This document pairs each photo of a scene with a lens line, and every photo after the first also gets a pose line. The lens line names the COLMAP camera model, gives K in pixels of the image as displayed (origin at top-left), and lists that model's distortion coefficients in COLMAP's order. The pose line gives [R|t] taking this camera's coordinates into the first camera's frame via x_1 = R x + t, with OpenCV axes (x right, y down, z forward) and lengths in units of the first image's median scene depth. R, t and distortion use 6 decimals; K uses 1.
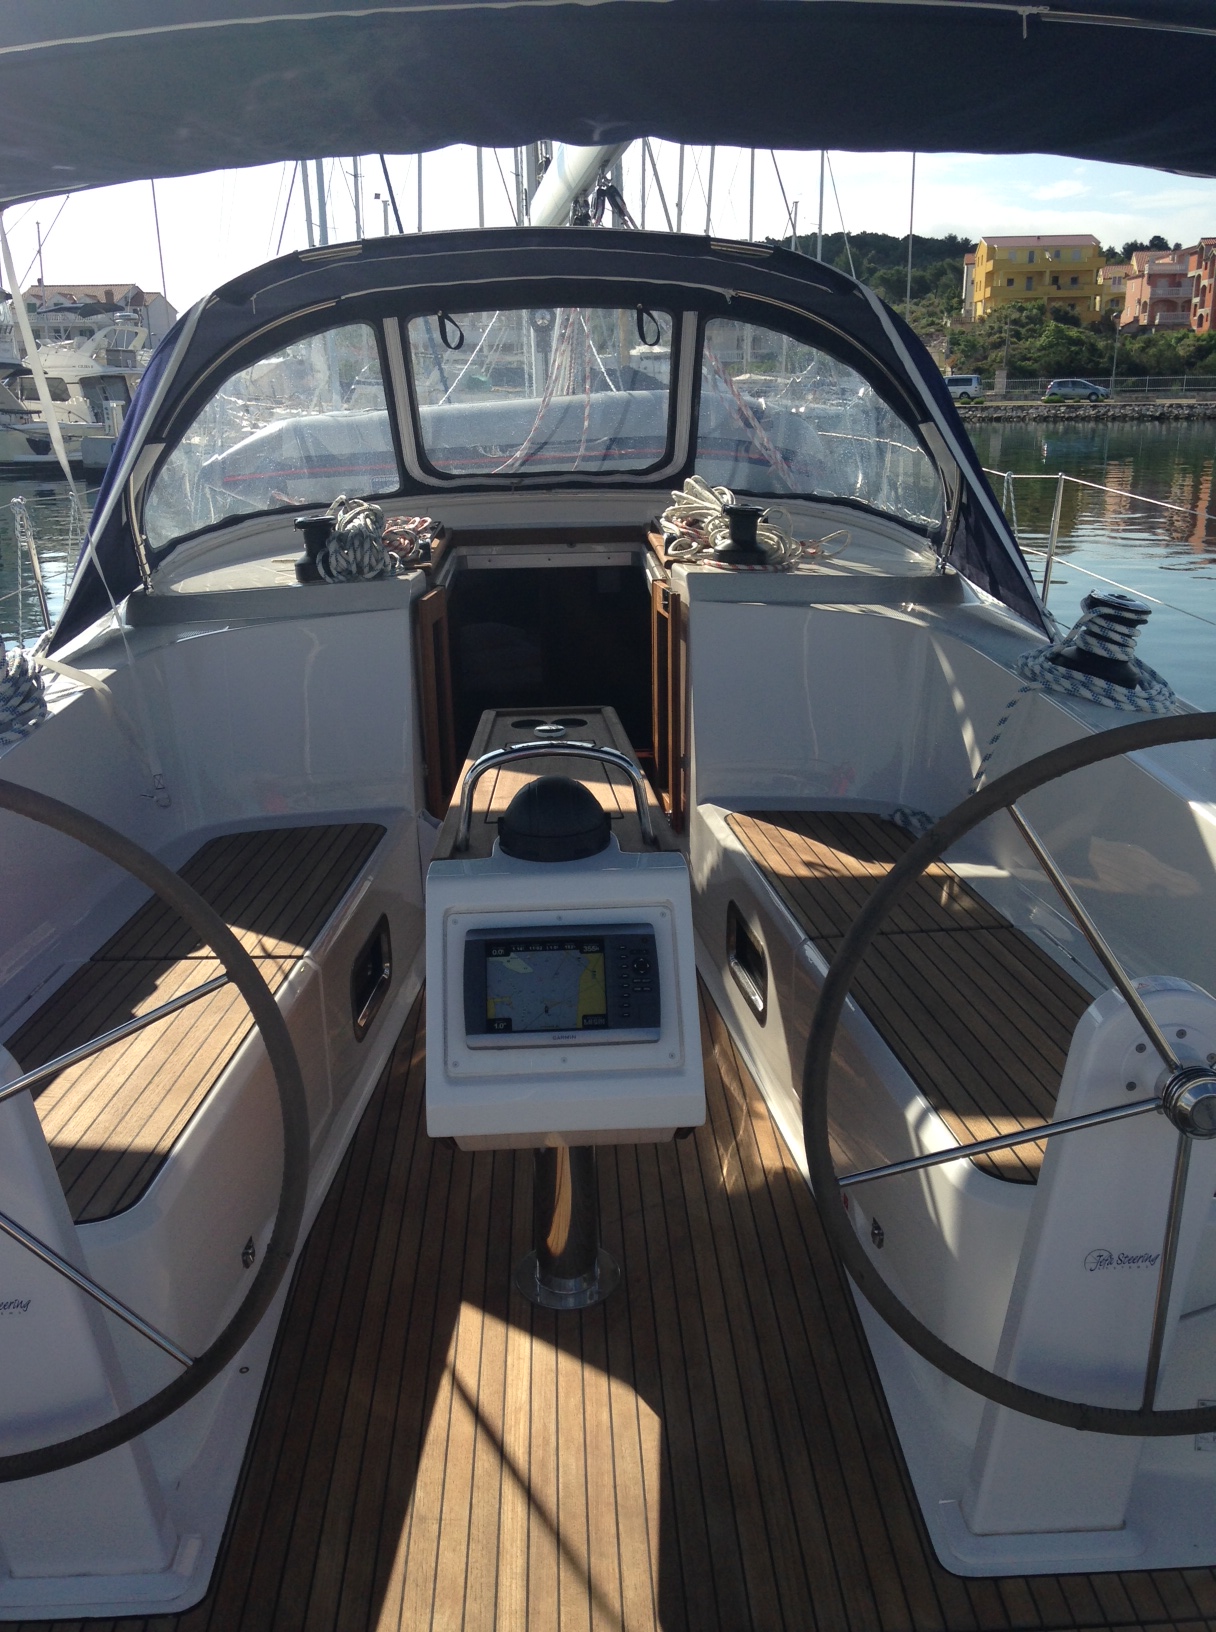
lens RADIAL K [[1496.6, 0, 608.0], [0, 1496.6, 816.0], [0, 0, 1]] dist [0.196523, -0.365906]
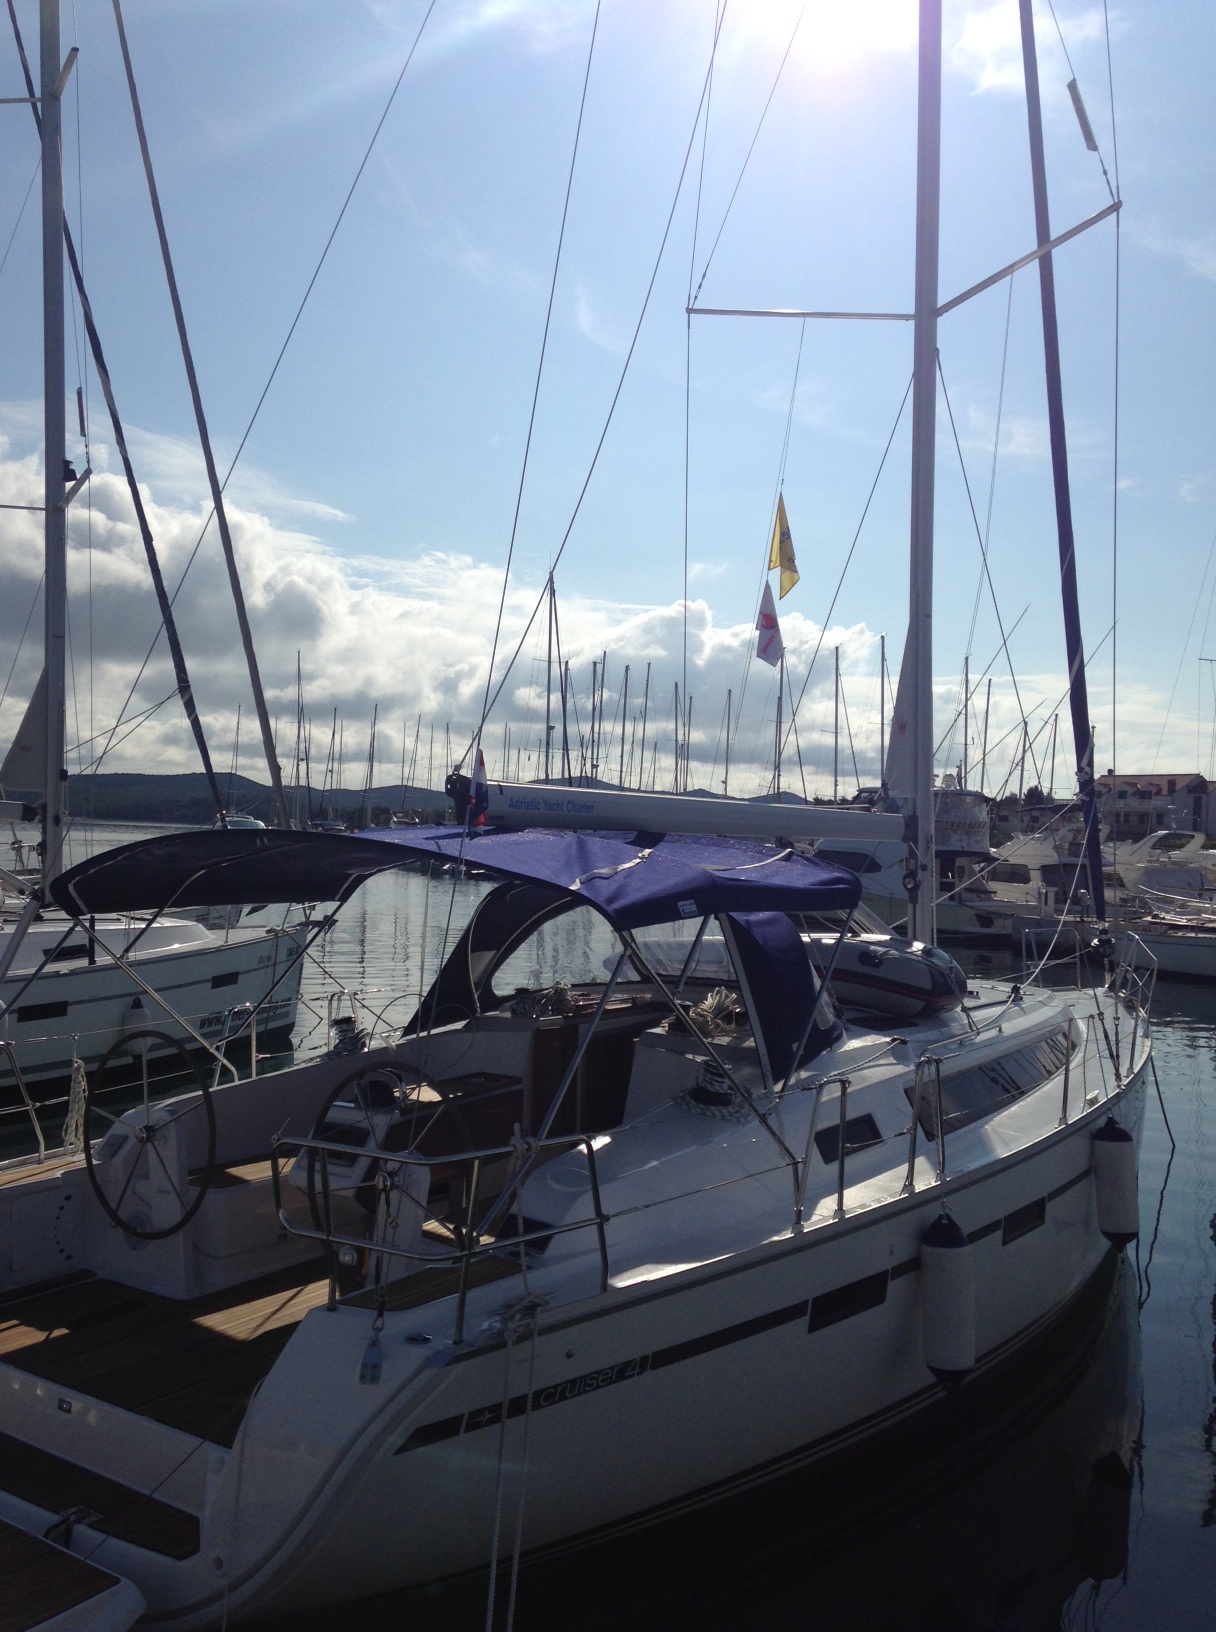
lens RADIAL K [[1508.4, 0, 605.3], [0, 1508.4, 804.7], [0, 0, 1]] dist [0.222028, -0.360087]
pose [[0.778380, 0.023678, -0.627347, 1.542545], [-0.212826, 0.950067, -0.228204, 0.033125], [0.590618, 0.311145, 0.744553, -0.801871]]
